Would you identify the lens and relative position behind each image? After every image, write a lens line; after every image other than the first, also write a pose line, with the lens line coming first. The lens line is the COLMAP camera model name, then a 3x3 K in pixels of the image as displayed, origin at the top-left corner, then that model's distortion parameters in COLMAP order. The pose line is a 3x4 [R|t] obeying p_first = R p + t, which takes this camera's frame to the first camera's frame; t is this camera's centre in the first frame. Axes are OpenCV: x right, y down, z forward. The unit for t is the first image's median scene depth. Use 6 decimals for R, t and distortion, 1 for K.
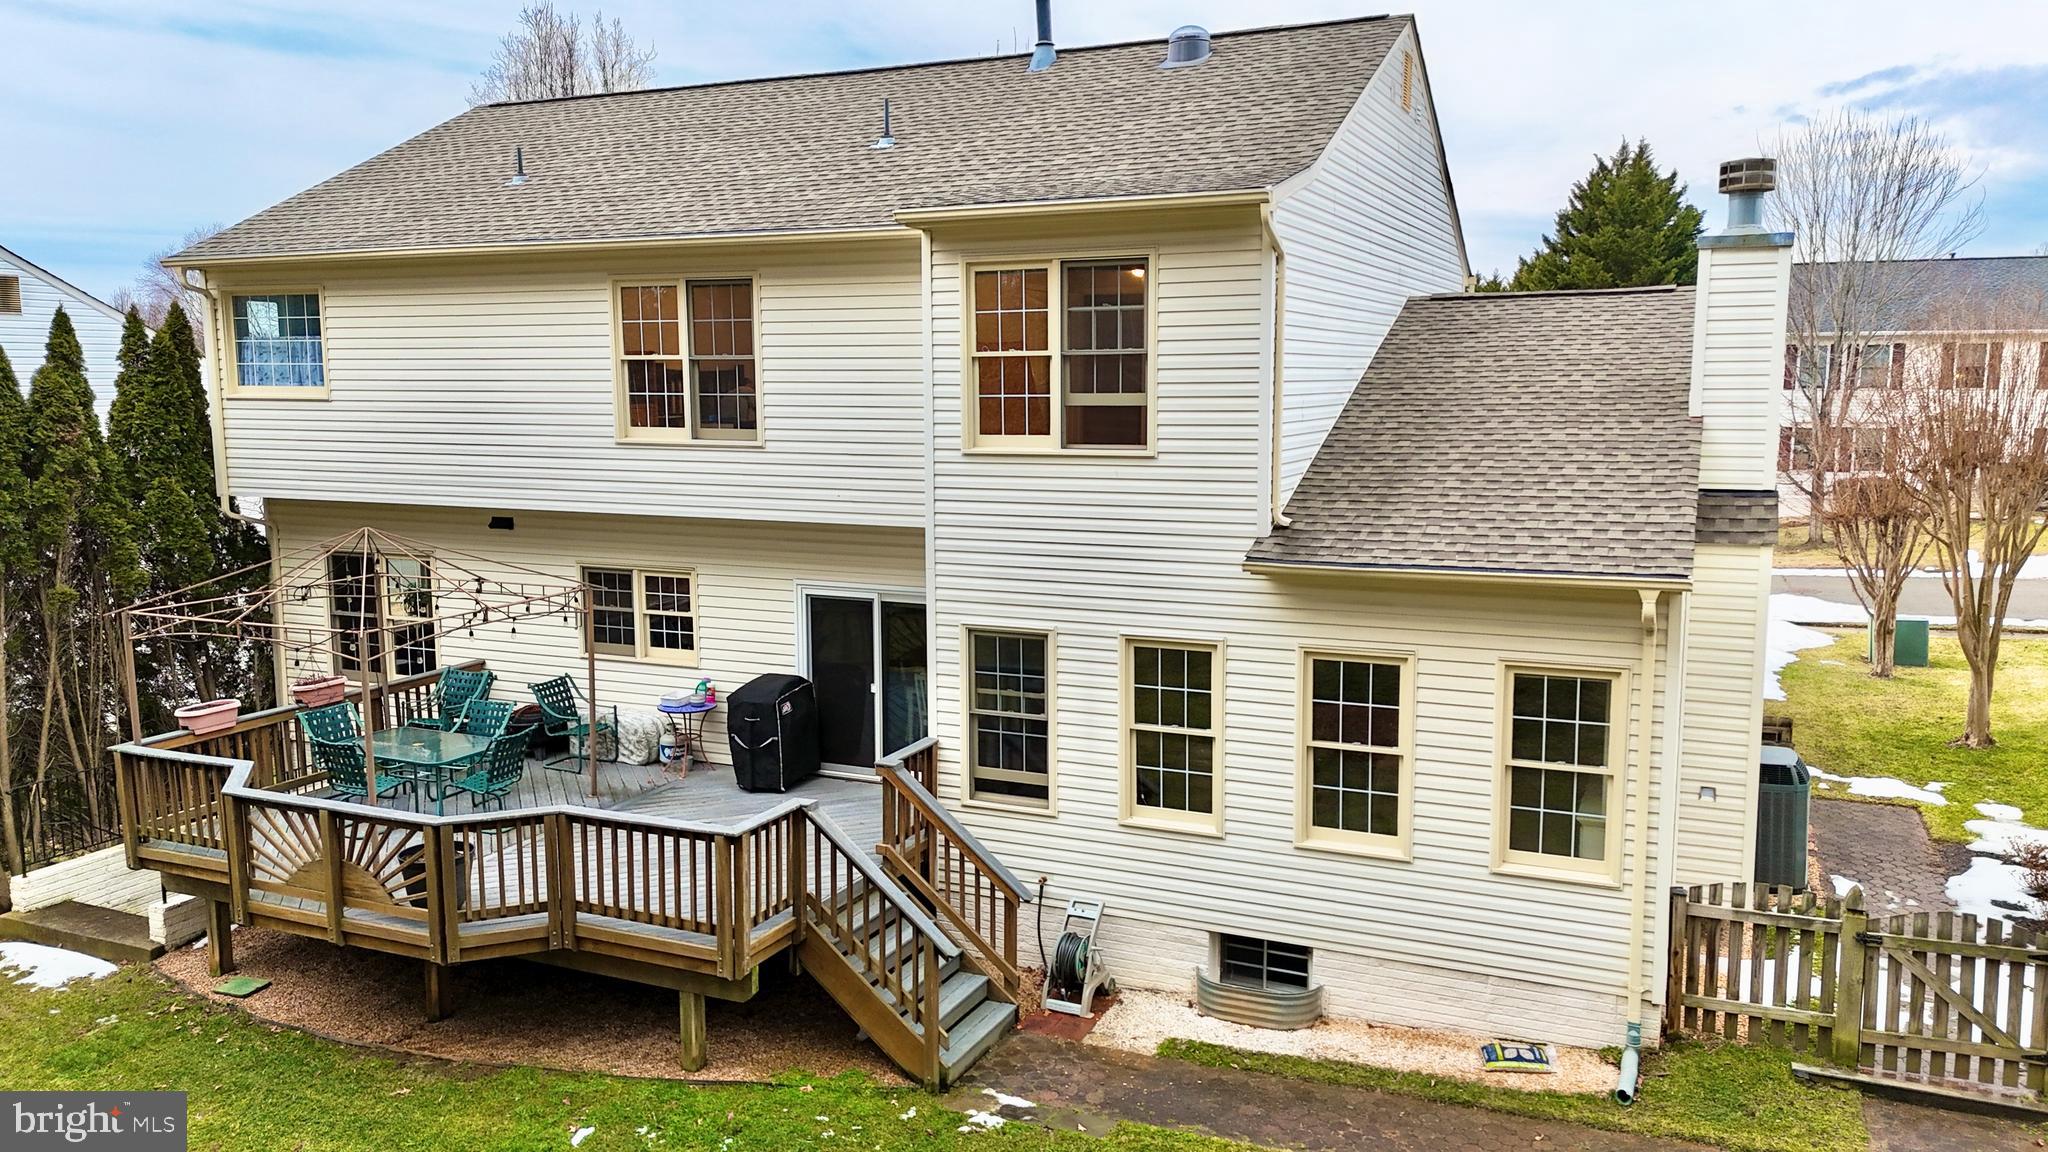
lens RADIAL K [[1617.6, 0, 898.6], [0, 1617.6, 563.3], [0, 0, 1]] dist [0.072464, -0.069346]
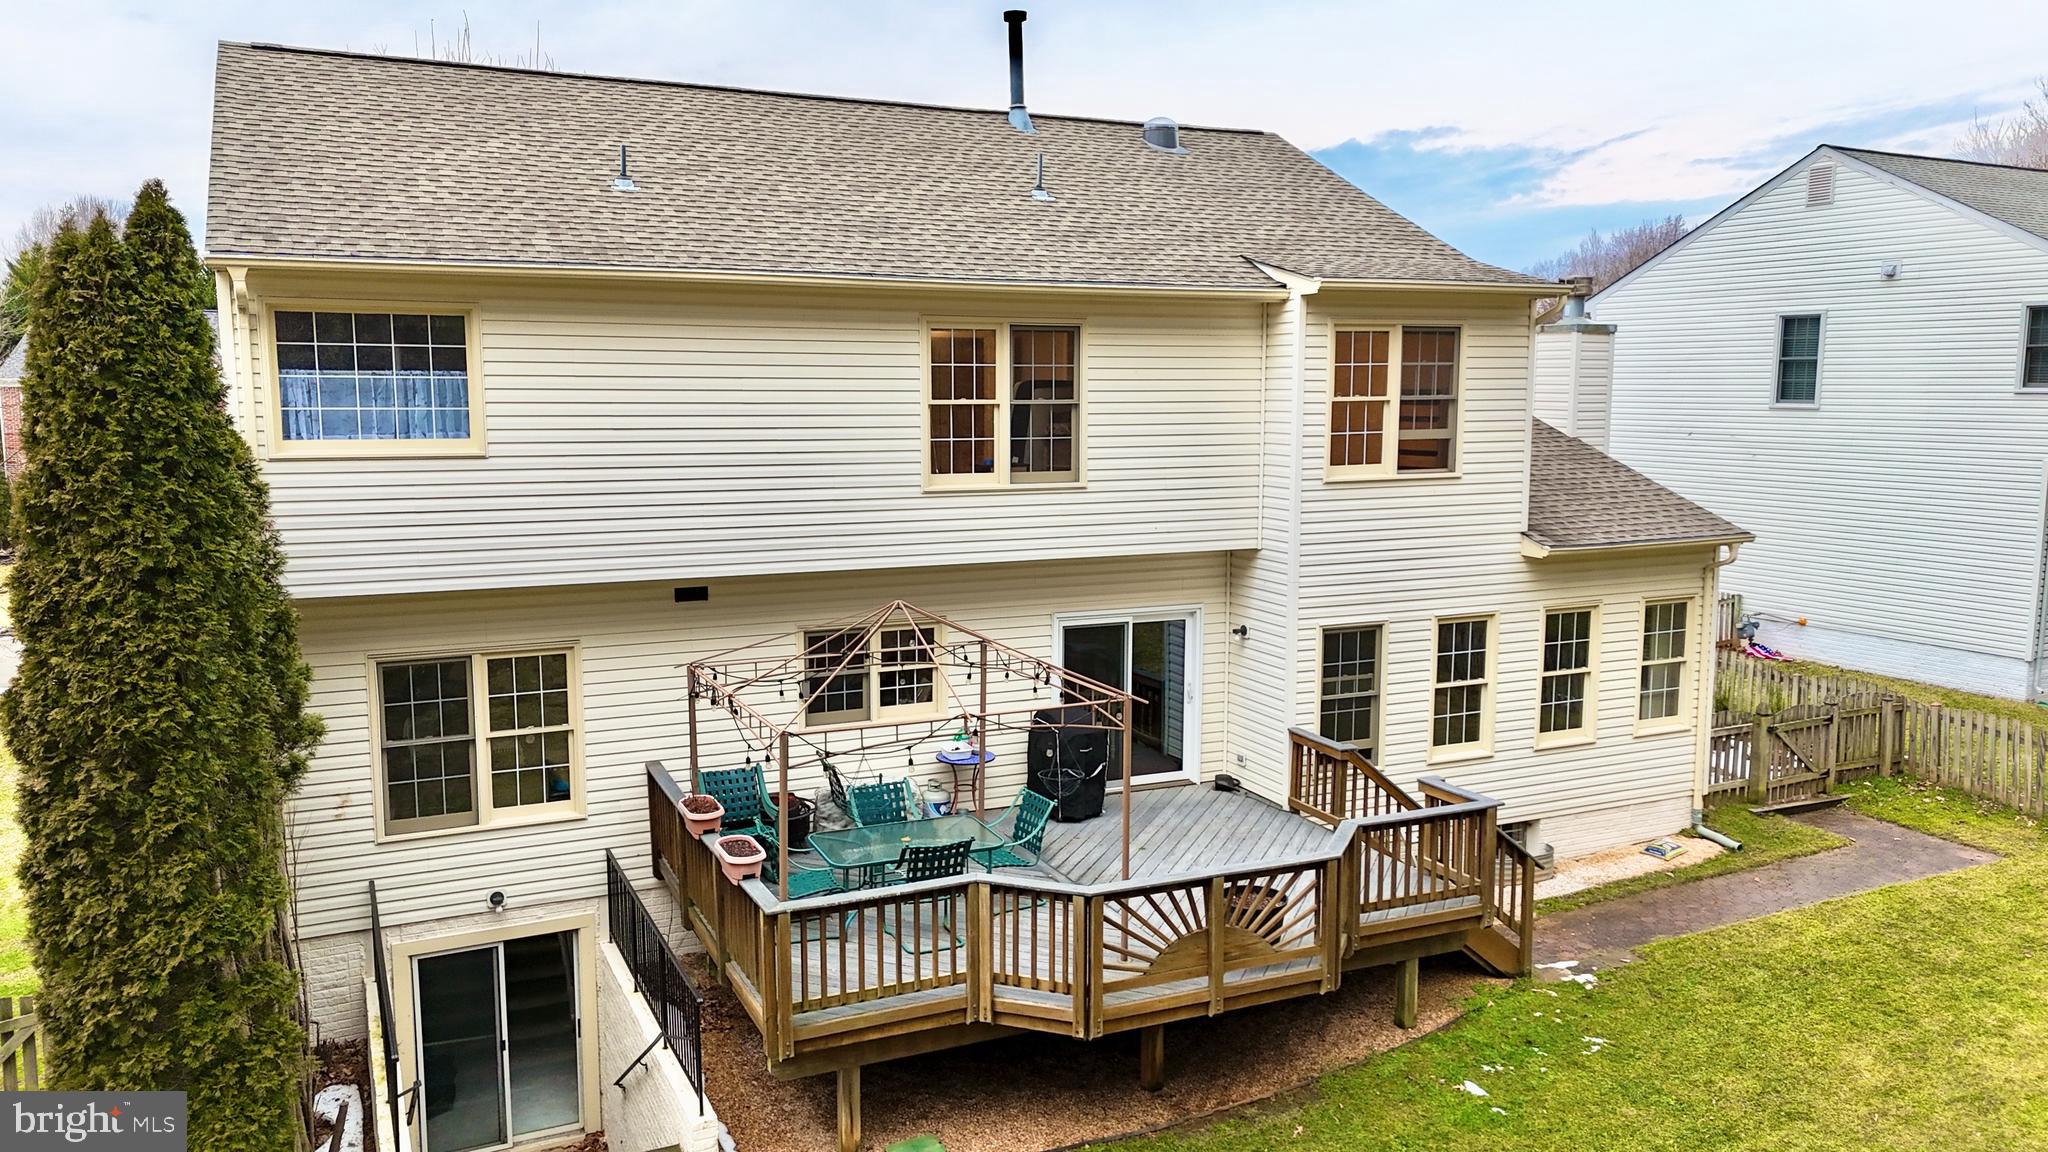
lens RADIAL K [[1544.0, 0, 1024.0], [0, 1544.0, 576.0], [0, 0, 1]] dist [0.001718, -0.004304]
pose [[0.629762, -0.082553, 0.772389, -0.972607], [0.095481, 0.995023, 0.028498, -0.051904], [-0.770898, 0.055801, 0.634510, 0.445178]]
